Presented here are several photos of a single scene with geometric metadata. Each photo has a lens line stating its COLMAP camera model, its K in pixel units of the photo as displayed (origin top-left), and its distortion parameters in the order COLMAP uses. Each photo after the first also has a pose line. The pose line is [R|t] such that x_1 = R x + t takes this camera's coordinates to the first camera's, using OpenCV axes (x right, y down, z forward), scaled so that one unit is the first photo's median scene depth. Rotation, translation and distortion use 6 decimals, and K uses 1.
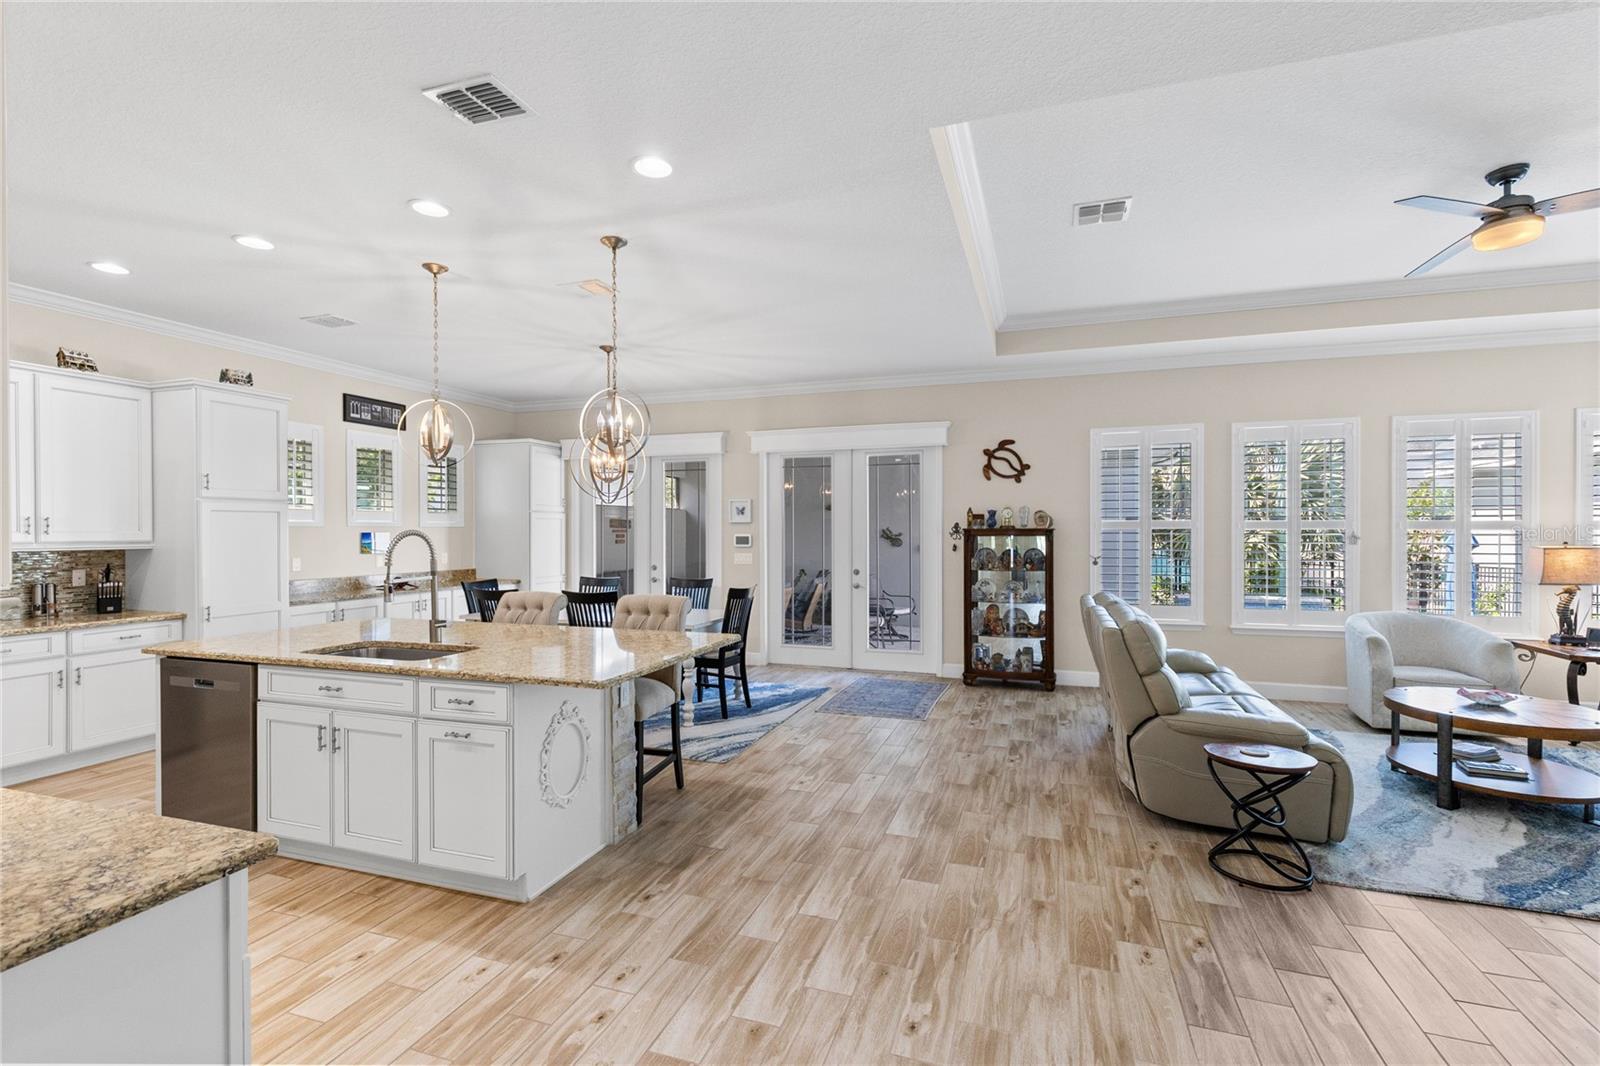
lens RADIAL K [[716.6, 0, 804.3], [0, 716.6, 534.8], [0, 0, 1]] dist [0.008629, -0.002254]
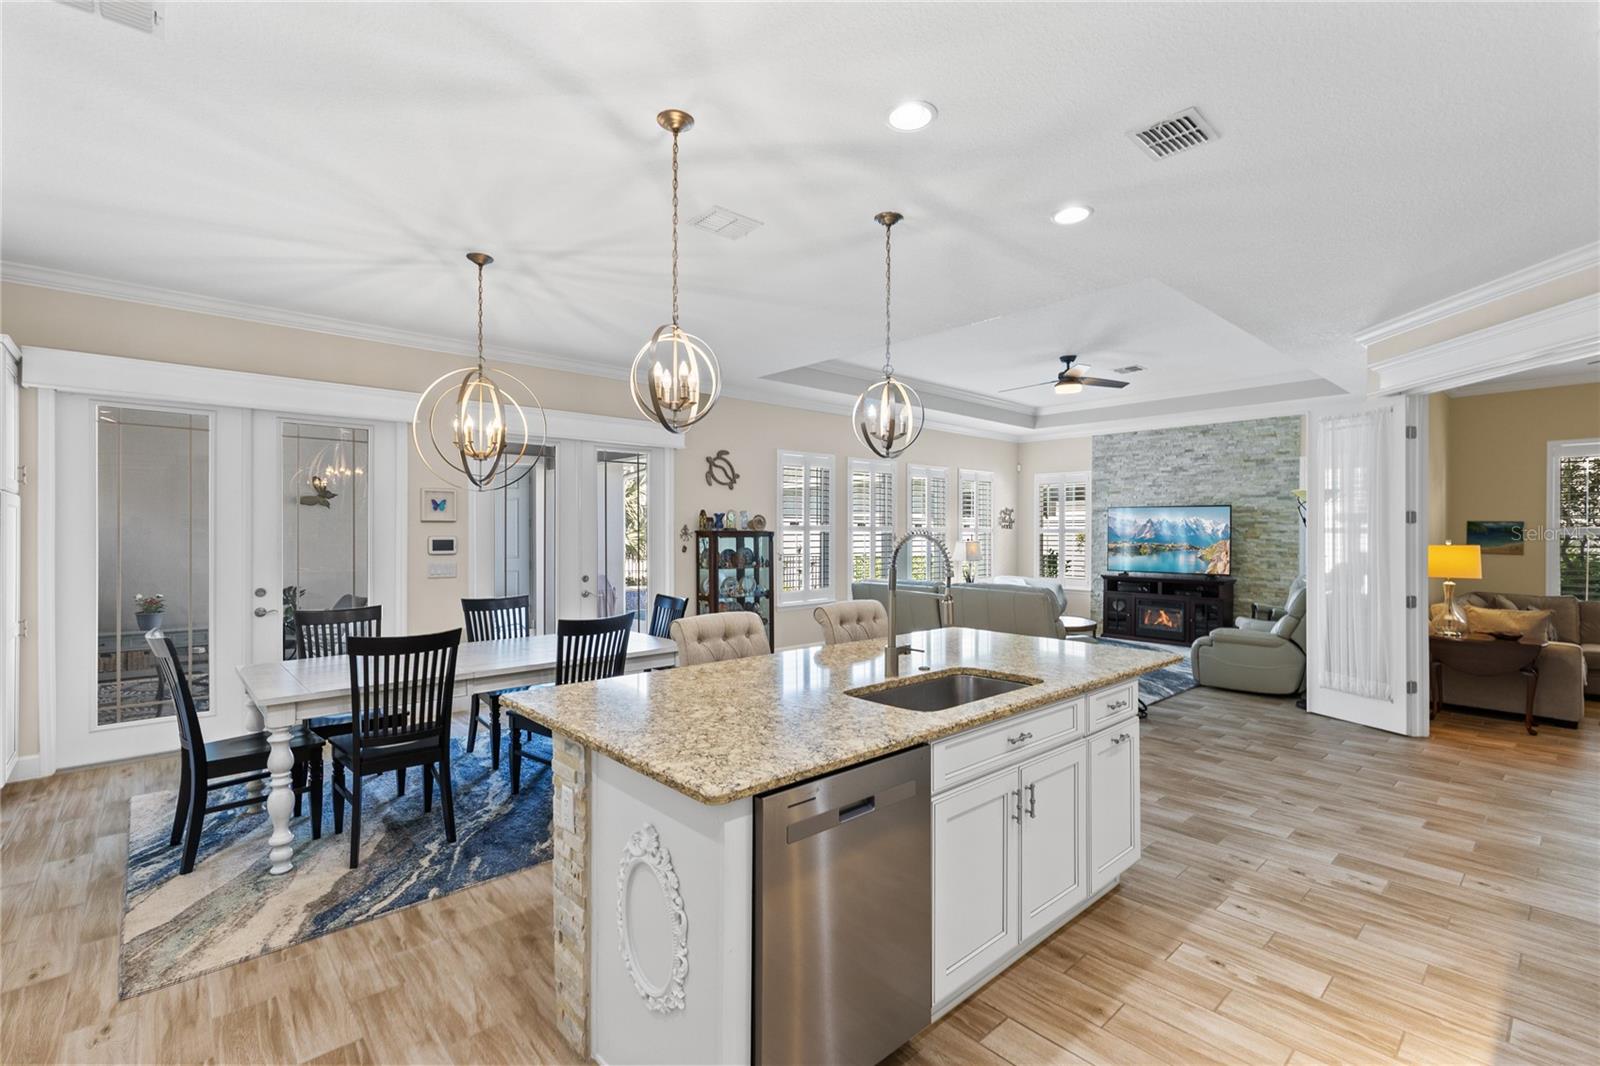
lens RADIAL K [[716.6, 0, 804.3], [0, 716.6, 534.1], [0, 0, 1]] dist [0.008629, -0.002254]
pose [[0.483033, -0.000473, 0.875602, -1.028348], [0.003346, 0.999994, -0.001306, -0.002546], [-0.875596, 0.003561, 0.483032, 0.594815]]
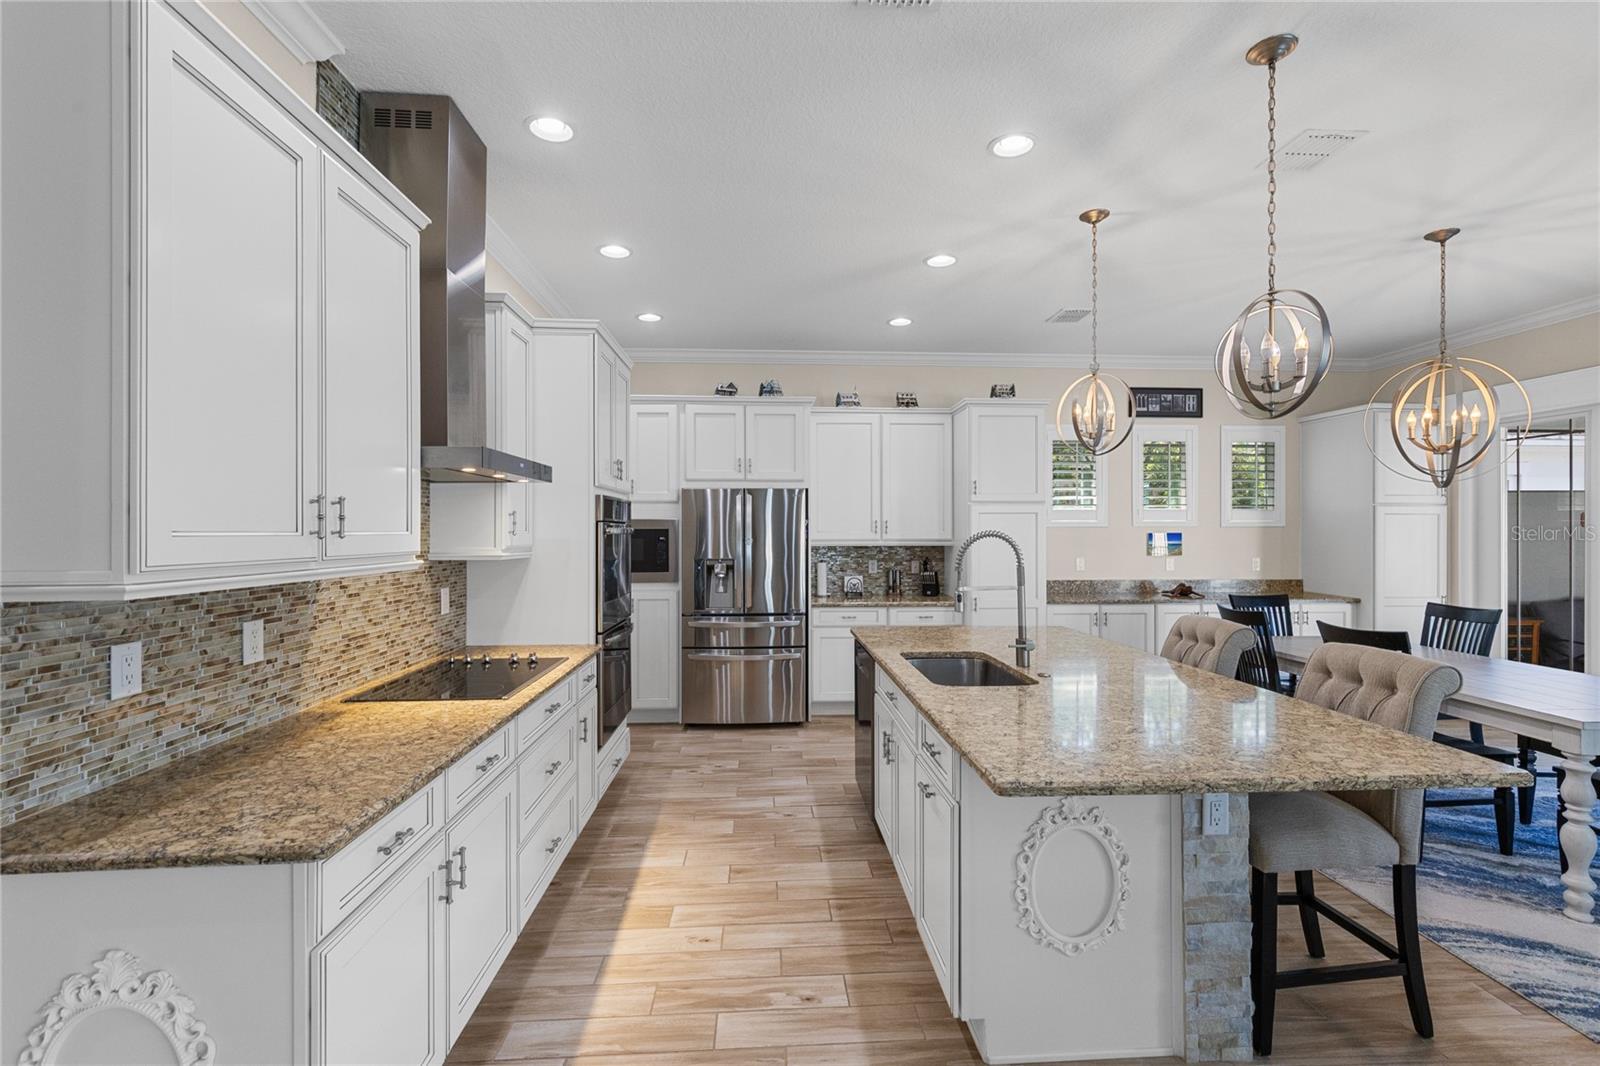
lens RADIAL K [[716.6, 0, 803.0], [0, 716.6, 530.5], [0, 0, 1]] dist [0.008629, -0.002254]
pose [[0.377737, 0.000828, -0.925913, 0.130747], [-0.005814, 0.999982, -0.001478, -0.003752], [0.925895, 0.005942, 0.377735, 0.377667]]
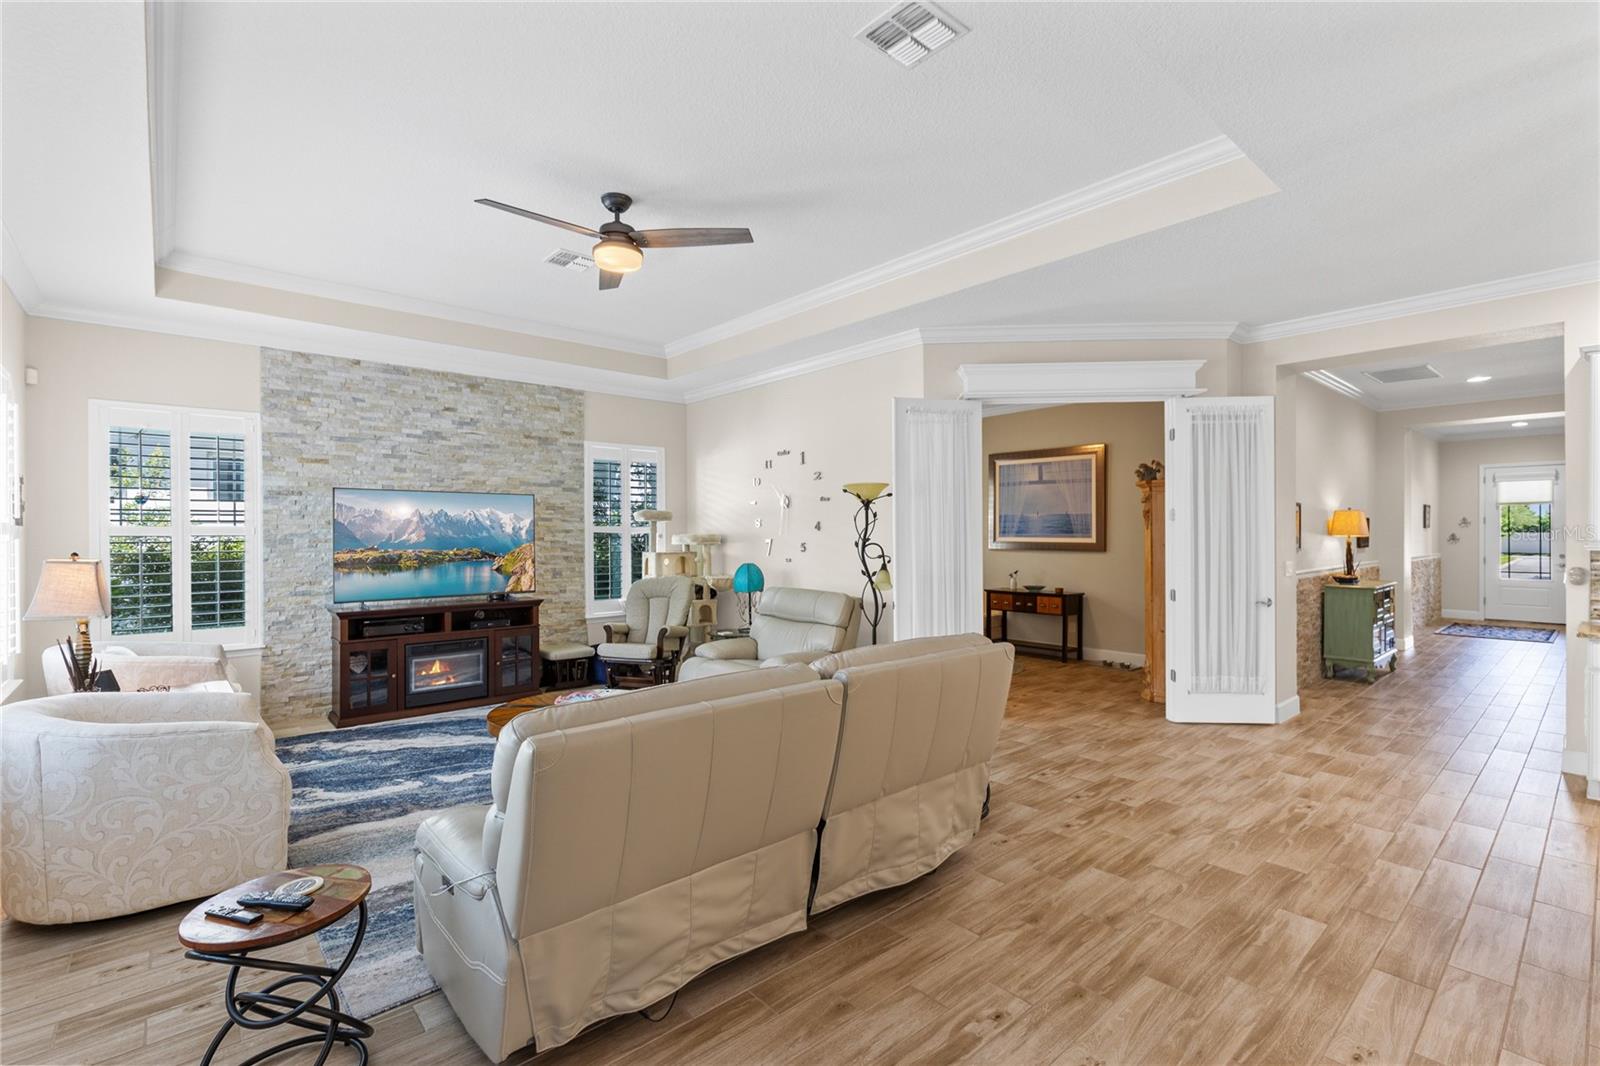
lens RADIAL K [[716.6, 0, 806.8], [0, 716.6, 534.2], [0, 0, 1]] dist [0.008629, -0.002254]
pose [[-0.870002, 0.003157, 0.493039, 0.176563], [0.007841, 0.999942, 0.007432, -0.009153], [-0.492987, 0.010332, -0.869976, 1.585571]]
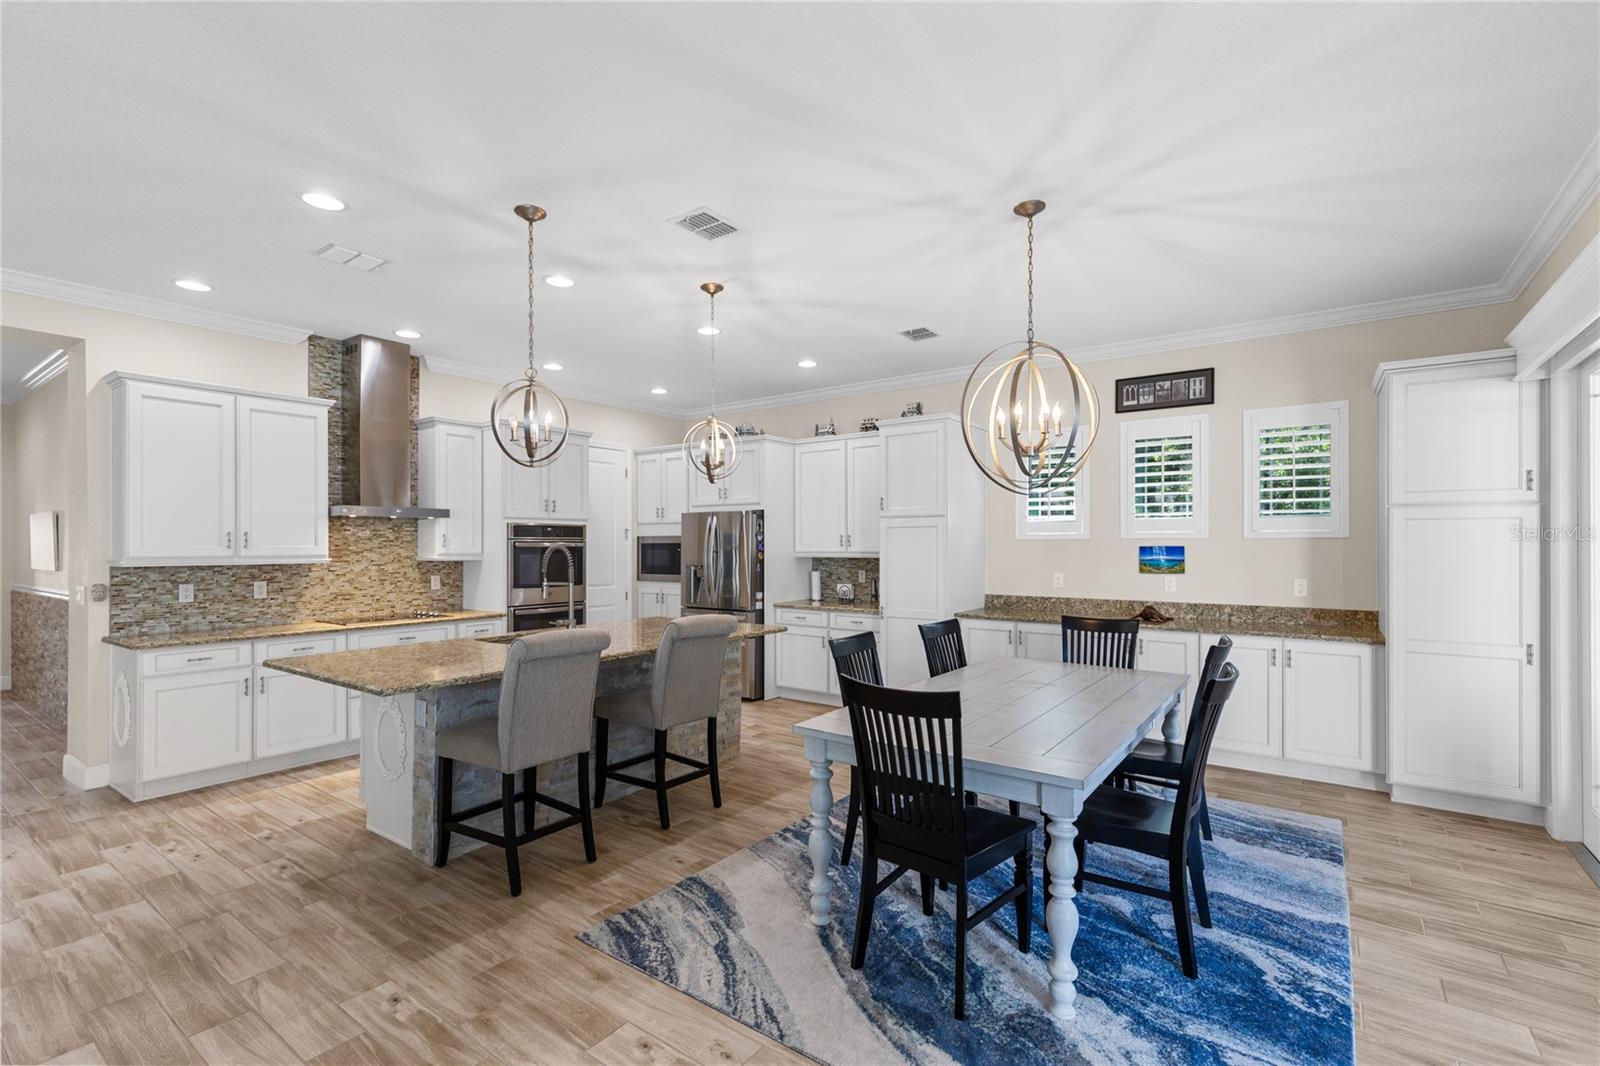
lens RADIAL K [[716.6, 0, 801.7], [0, 716.6, 543.3], [0, 0, 1]] dist [0.008629, -0.002254]
pose [[-0.294507, -0.000204, -0.955649, 0.427242], [-0.003539, 0.999993, 0.000877, -0.009420], [0.955643, 0.003640, -0.294505, 1.434131]]
